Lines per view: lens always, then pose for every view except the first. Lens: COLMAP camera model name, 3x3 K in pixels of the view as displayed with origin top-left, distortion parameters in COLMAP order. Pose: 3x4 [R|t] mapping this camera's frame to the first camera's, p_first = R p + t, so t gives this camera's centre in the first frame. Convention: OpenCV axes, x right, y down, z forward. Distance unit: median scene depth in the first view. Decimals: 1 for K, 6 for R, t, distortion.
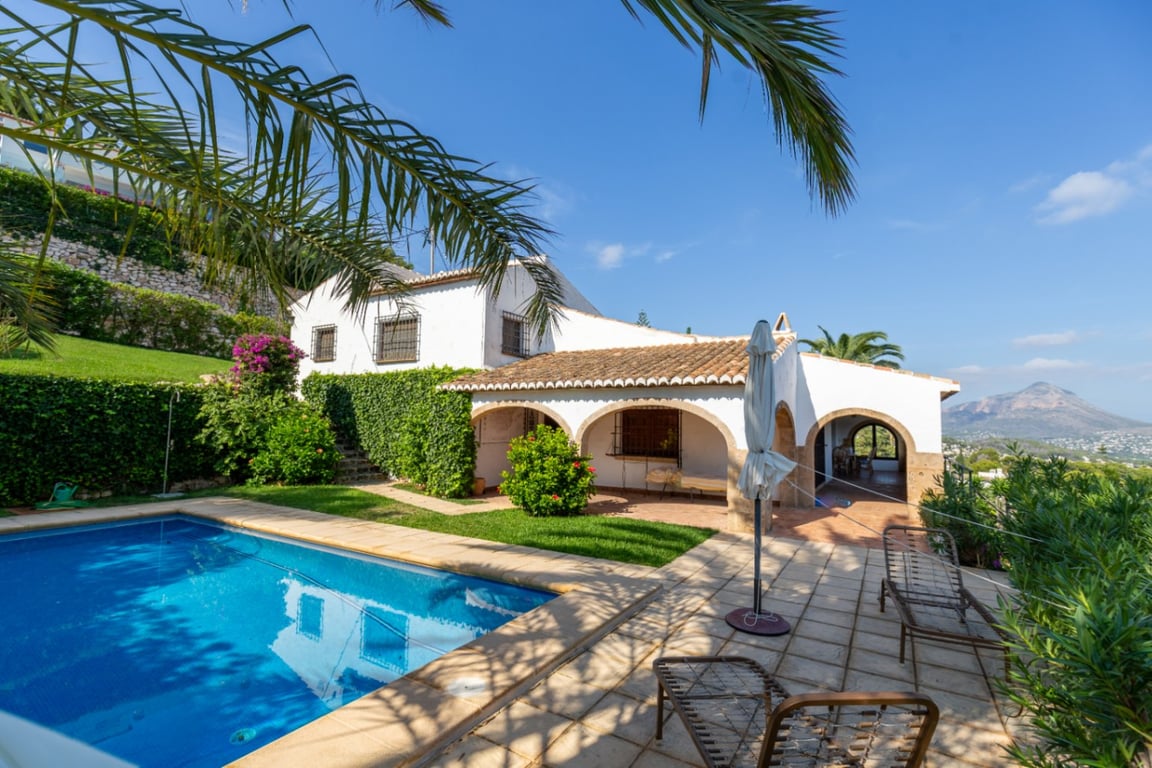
lens RADIAL K [[526.1, 0, 572.0], [0, 526.1, 386.7], [0, 0, 1]] dist [-0.001764, -0.000481]
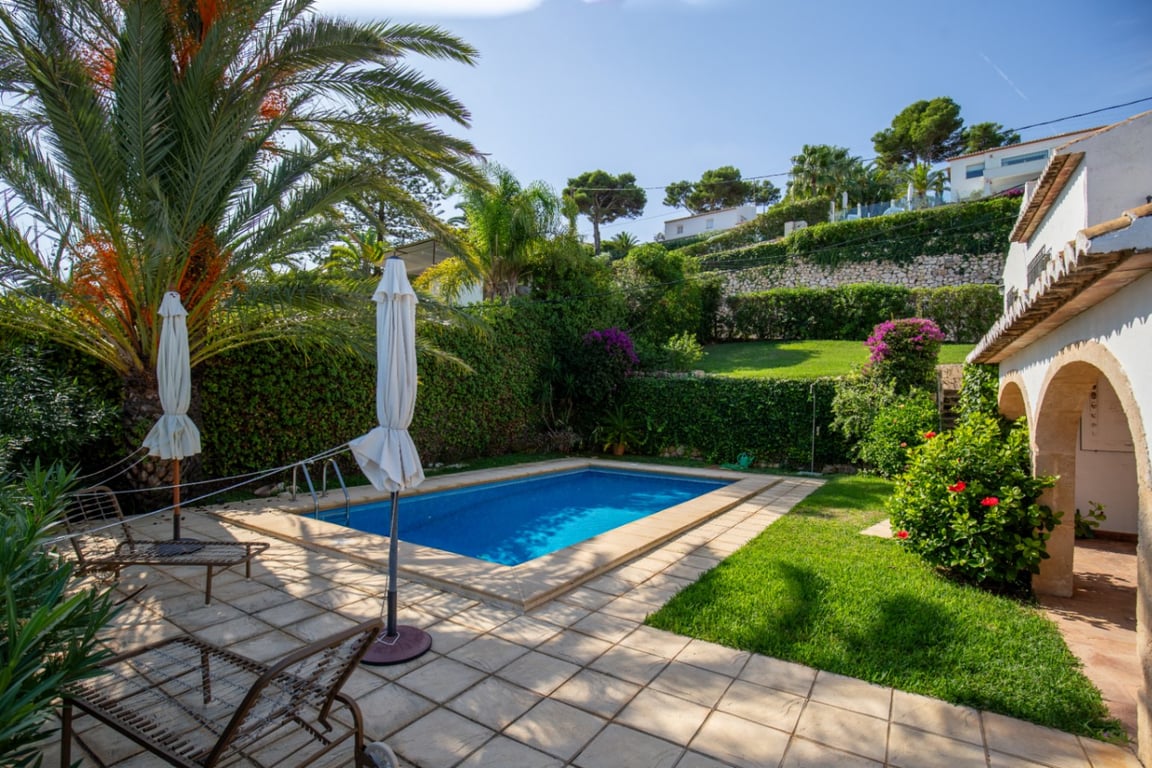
lens RADIAL K [[542.2, 0, 569.2], [0, 542.2, 386.0], [0, 0, 1]] dist [-0.036629, 0.009209]
pose [[-0.031904, -0.046114, -0.998427, 0.420409], [0.046593, 0.997781, -0.047573, 0.041379], [0.998404, -0.048037, -0.029685, 0.475241]]
